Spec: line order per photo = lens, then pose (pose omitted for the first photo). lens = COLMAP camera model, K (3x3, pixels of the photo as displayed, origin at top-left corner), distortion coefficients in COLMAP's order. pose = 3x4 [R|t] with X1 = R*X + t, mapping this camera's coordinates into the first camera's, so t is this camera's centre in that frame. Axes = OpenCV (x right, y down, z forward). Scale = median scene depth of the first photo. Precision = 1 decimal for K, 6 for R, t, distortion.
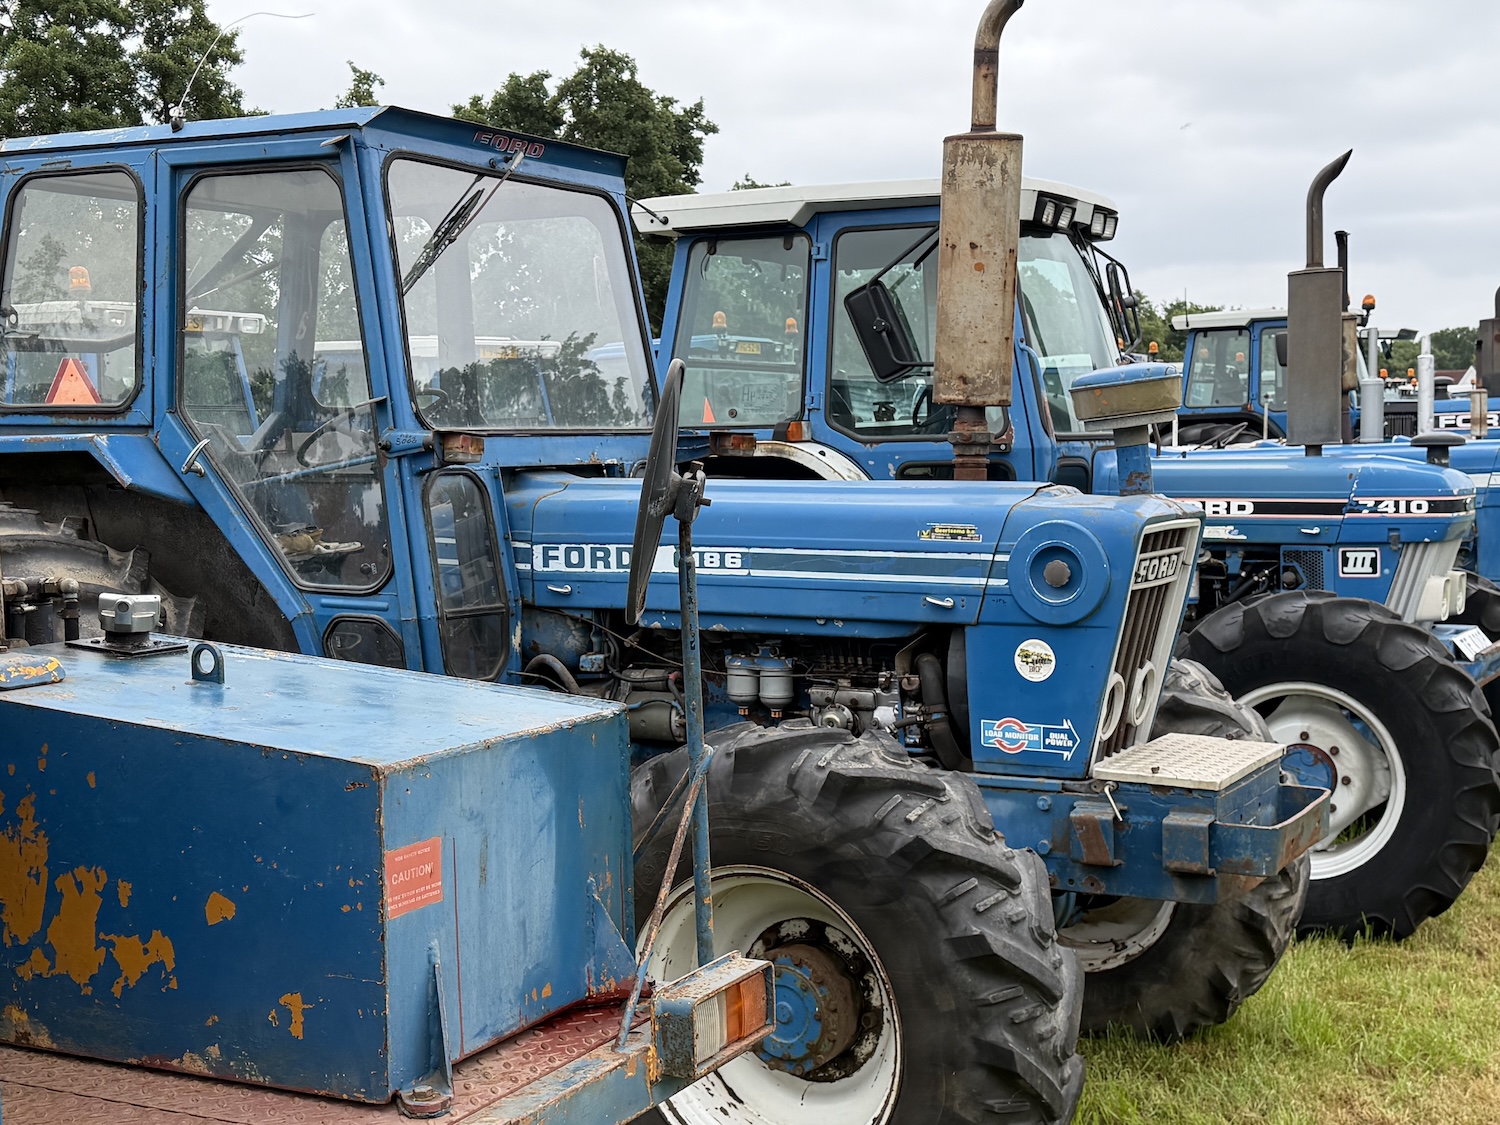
lens RADIAL K [[2089.5, 0, 751.4], [0, 2089.5, 570.7], [0, 0, 1]] dist [0.125731, -0.028821]
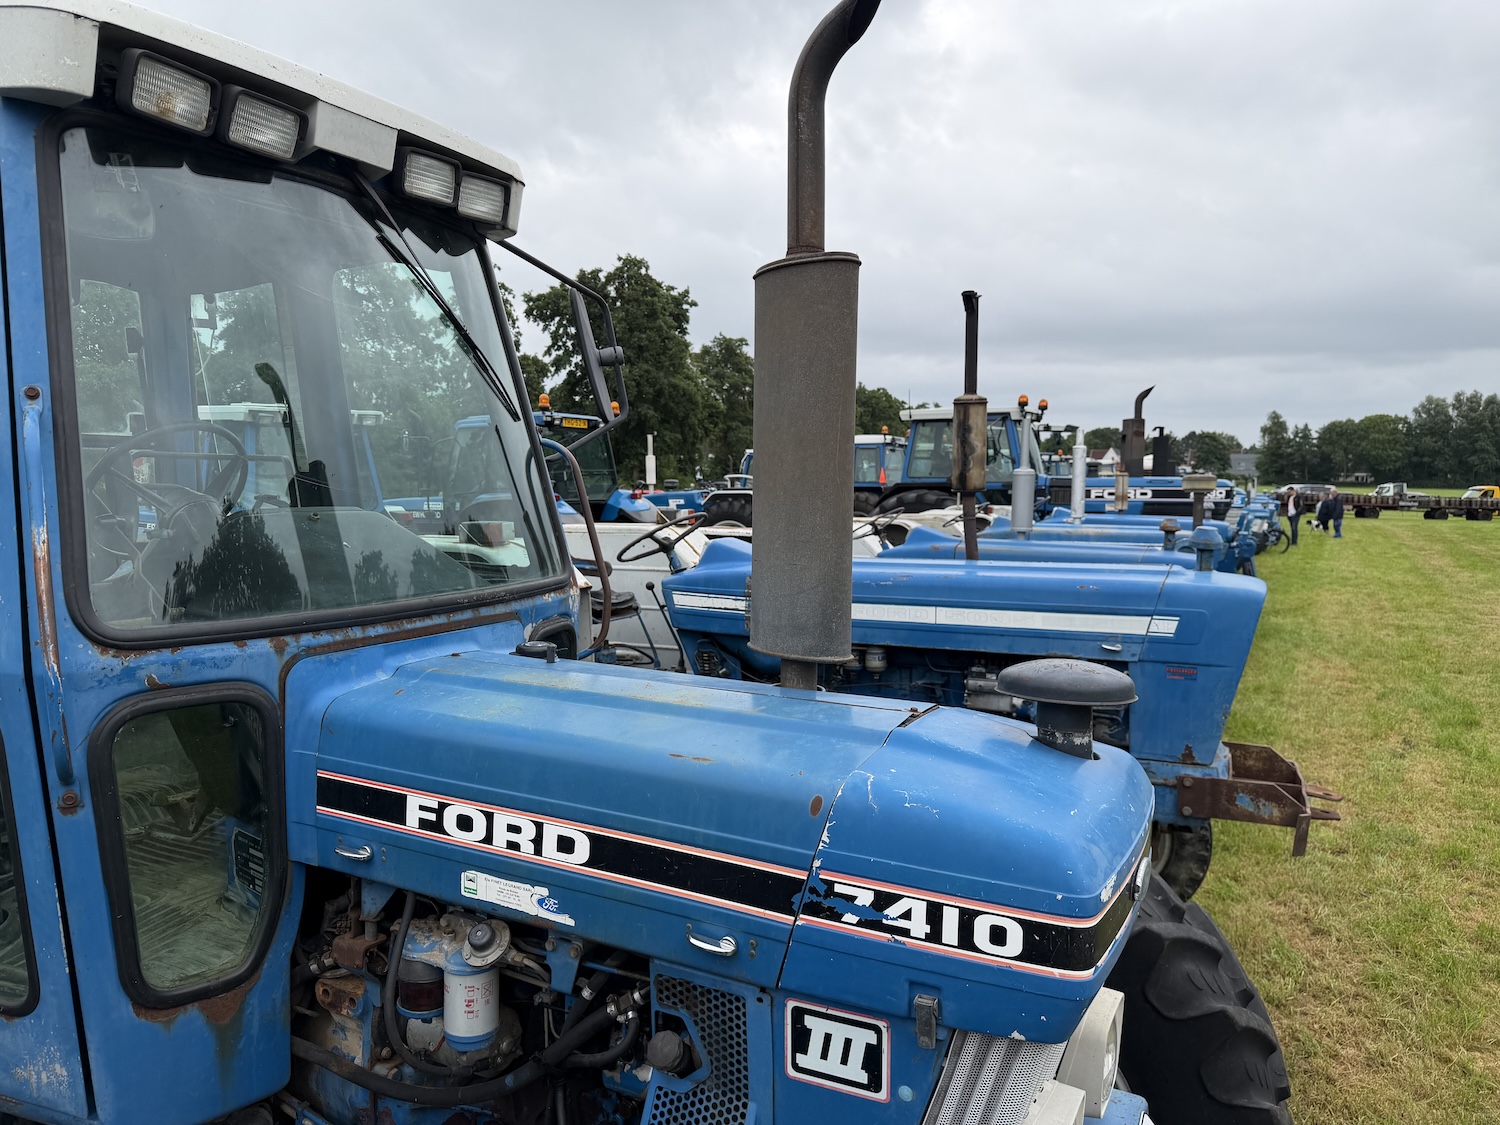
lens RADIAL K [[1044.5, 0, 750.0], [0, 1044.5, 562.5], [0, 0, 1]] dist [0.183635, -0.396060]
pose [[0.999623, 0.027252, 0.003199, 0.113114], [-0.027313, 0.999405, 0.021053, -0.037164], [-0.002624, -0.021133, 0.999773, 0.343810]]
